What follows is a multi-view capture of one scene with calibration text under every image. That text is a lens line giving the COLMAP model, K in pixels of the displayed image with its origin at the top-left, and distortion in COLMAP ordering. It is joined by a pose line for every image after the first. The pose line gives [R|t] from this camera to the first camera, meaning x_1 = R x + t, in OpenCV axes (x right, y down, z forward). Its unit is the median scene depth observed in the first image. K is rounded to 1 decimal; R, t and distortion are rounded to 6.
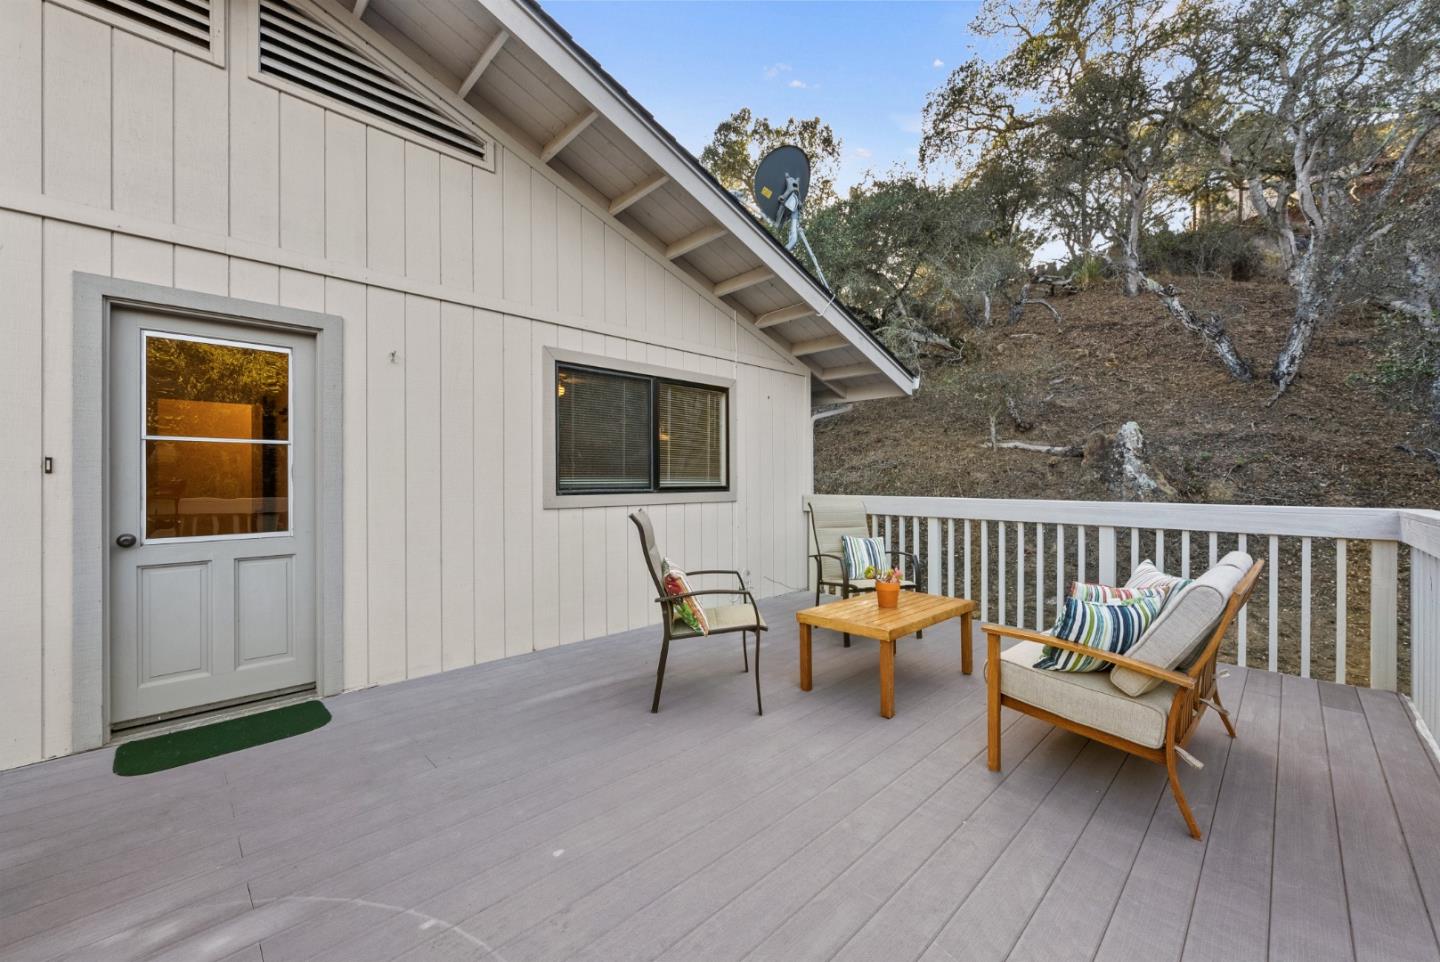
lens RADIAL K [[556.5, 0, 720.0], [0, 556.5, 481.0], [0, 0, 1]] dist [0.000672, 0.000186]
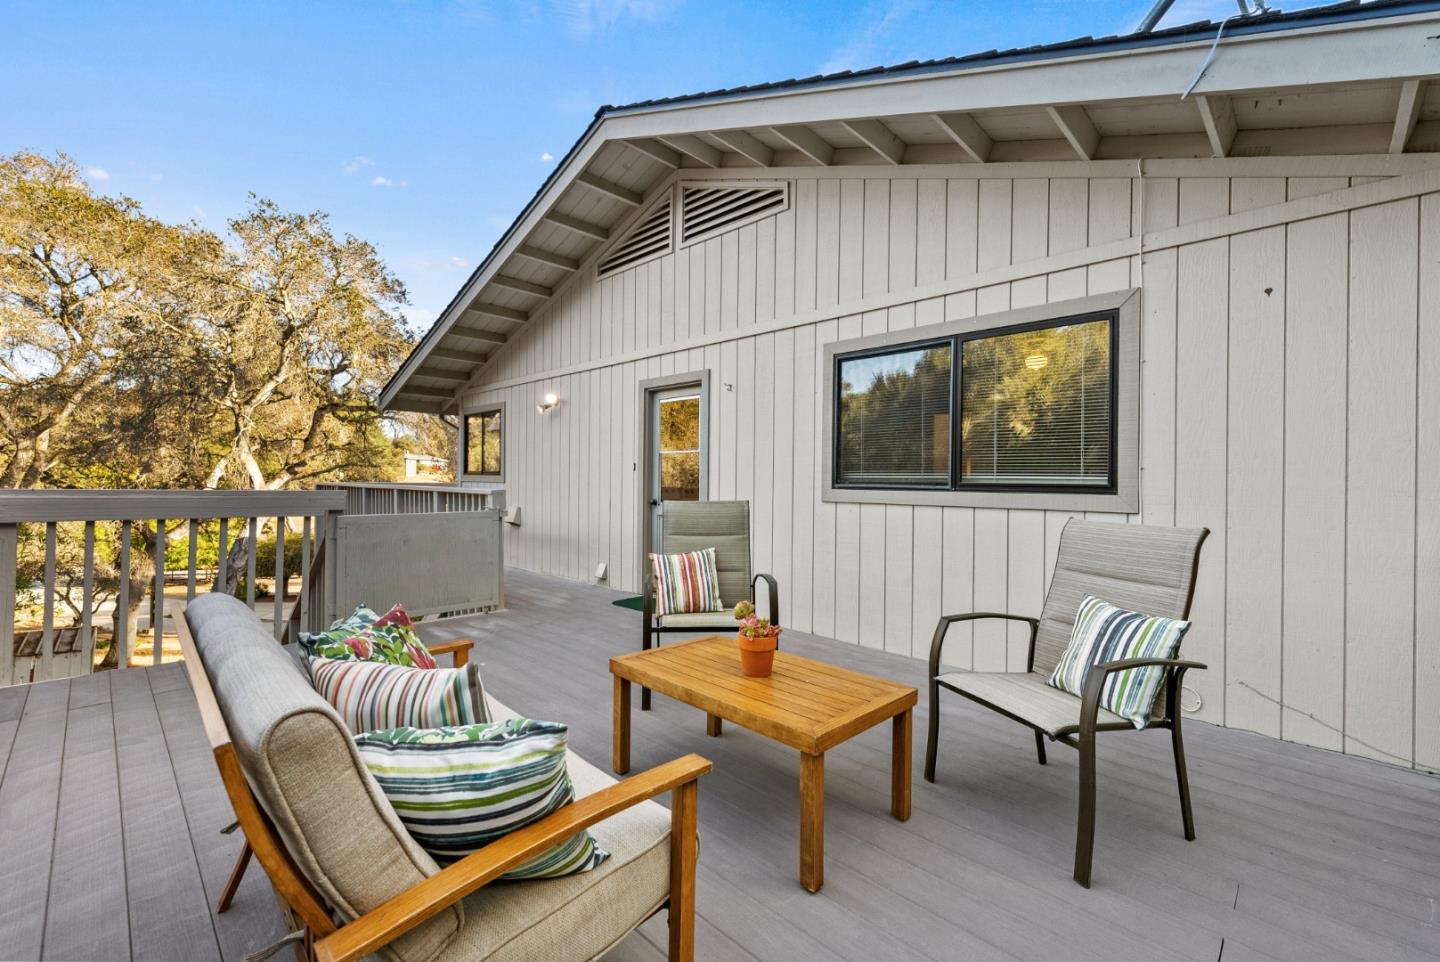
lens RADIAL K [[617.3, 0, 720.4], [0, 617.3, 479.6], [0, 0, 1]] dist [-0.000393, -0.000184]
pose [[0.020118, 0.009482, -0.999753, 0.946935], [-0.005338, 0.999942, 0.009377, -0.000404], [0.999783, 0.005148, 0.020167, 0.894563]]
